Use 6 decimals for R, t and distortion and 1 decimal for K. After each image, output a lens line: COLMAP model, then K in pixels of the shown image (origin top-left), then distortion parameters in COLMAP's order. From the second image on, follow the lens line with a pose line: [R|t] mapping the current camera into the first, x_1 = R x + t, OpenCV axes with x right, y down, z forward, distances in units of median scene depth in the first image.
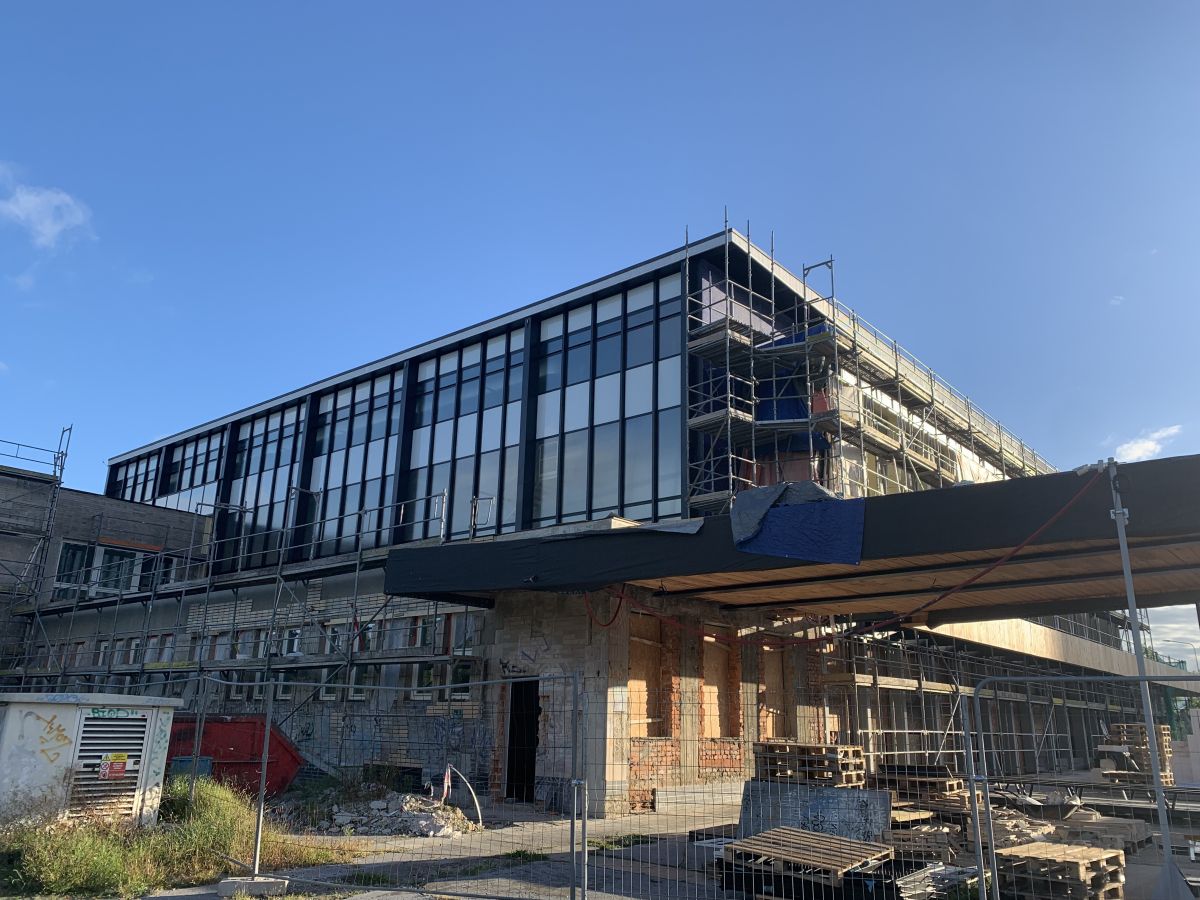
lens RADIAL K [[893.3, 0, 599.6], [0, 893.3, 478.9], [0, 0, 1]] dist [0.071048, -0.168752]
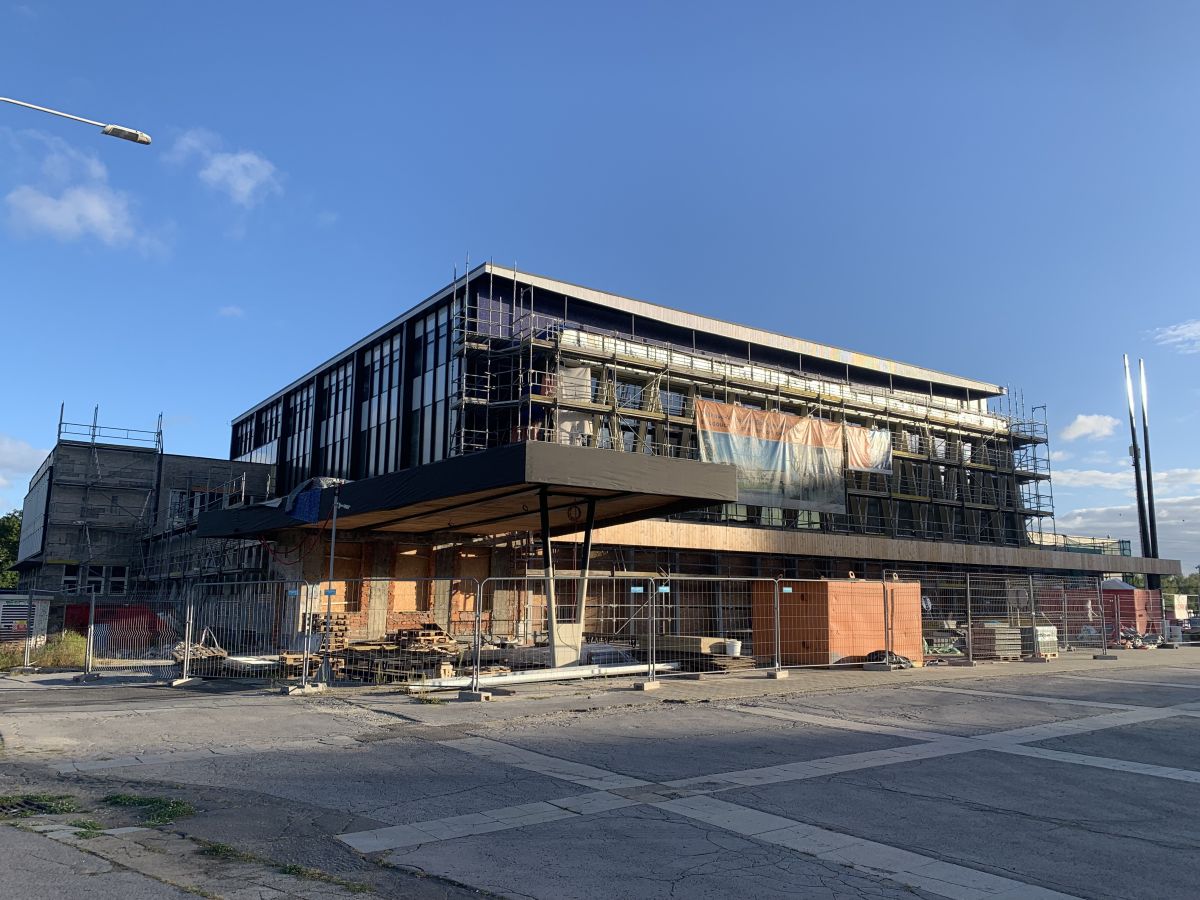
lens RADIAL K [[916.2, 0, 600.0], [0, 916.2, 450.0], [0, 0, 1]] dist [0.099115, -0.185540]
pose [[0.969183, -0.063654, -0.237977, 0.732869], [0.083969, 0.993549, 0.076218, -0.090678], [0.231591, -0.093852, 0.968276, -0.448078]]
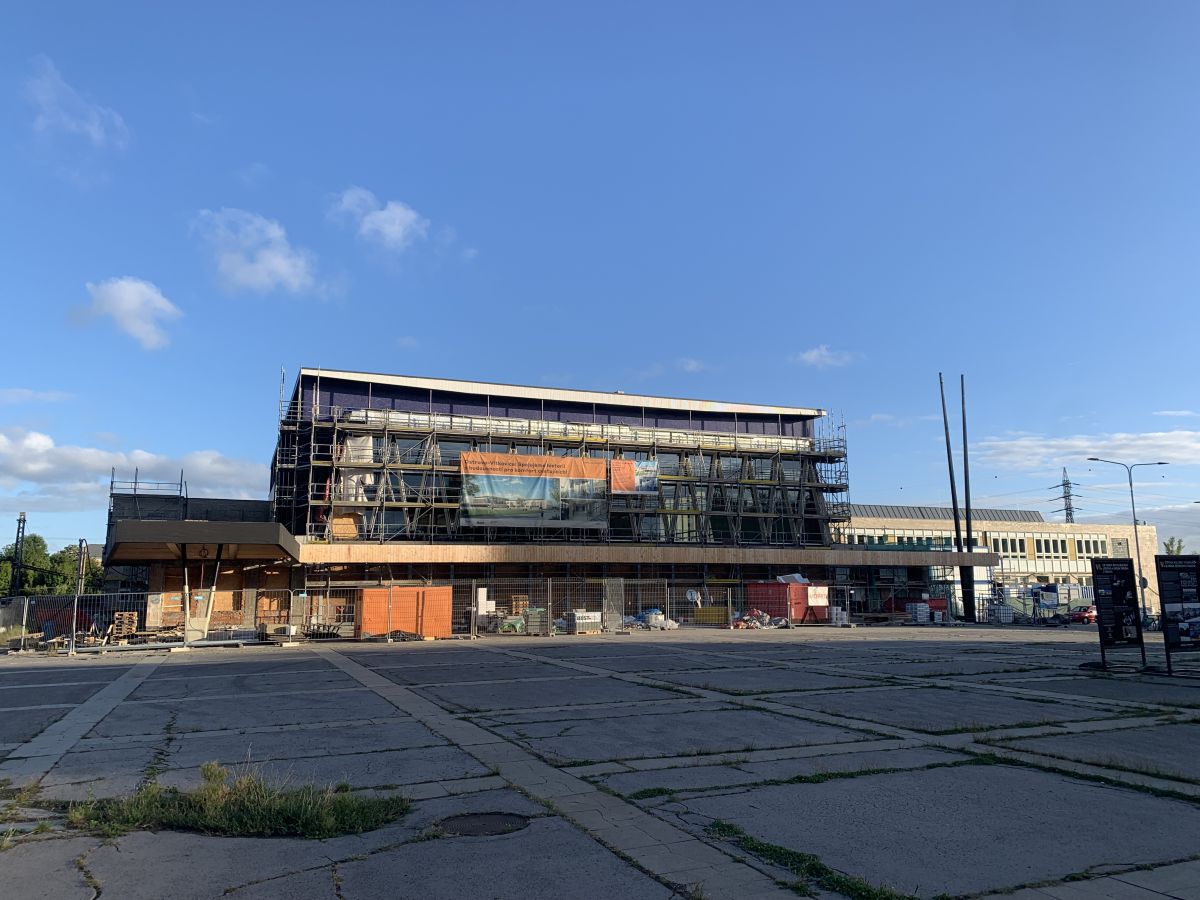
lens RADIAL K [[916.2, 0, 600.0], [0, 916.2, 450.0], [0, 0, 1]] dist [0.099115, -0.185540]
pose [[0.887614, -0.113084, -0.446490, 1.871910], [0.153182, 0.986687, 0.054621, -0.117430], [0.434370, -0.116876, 0.893120, -0.681931]]
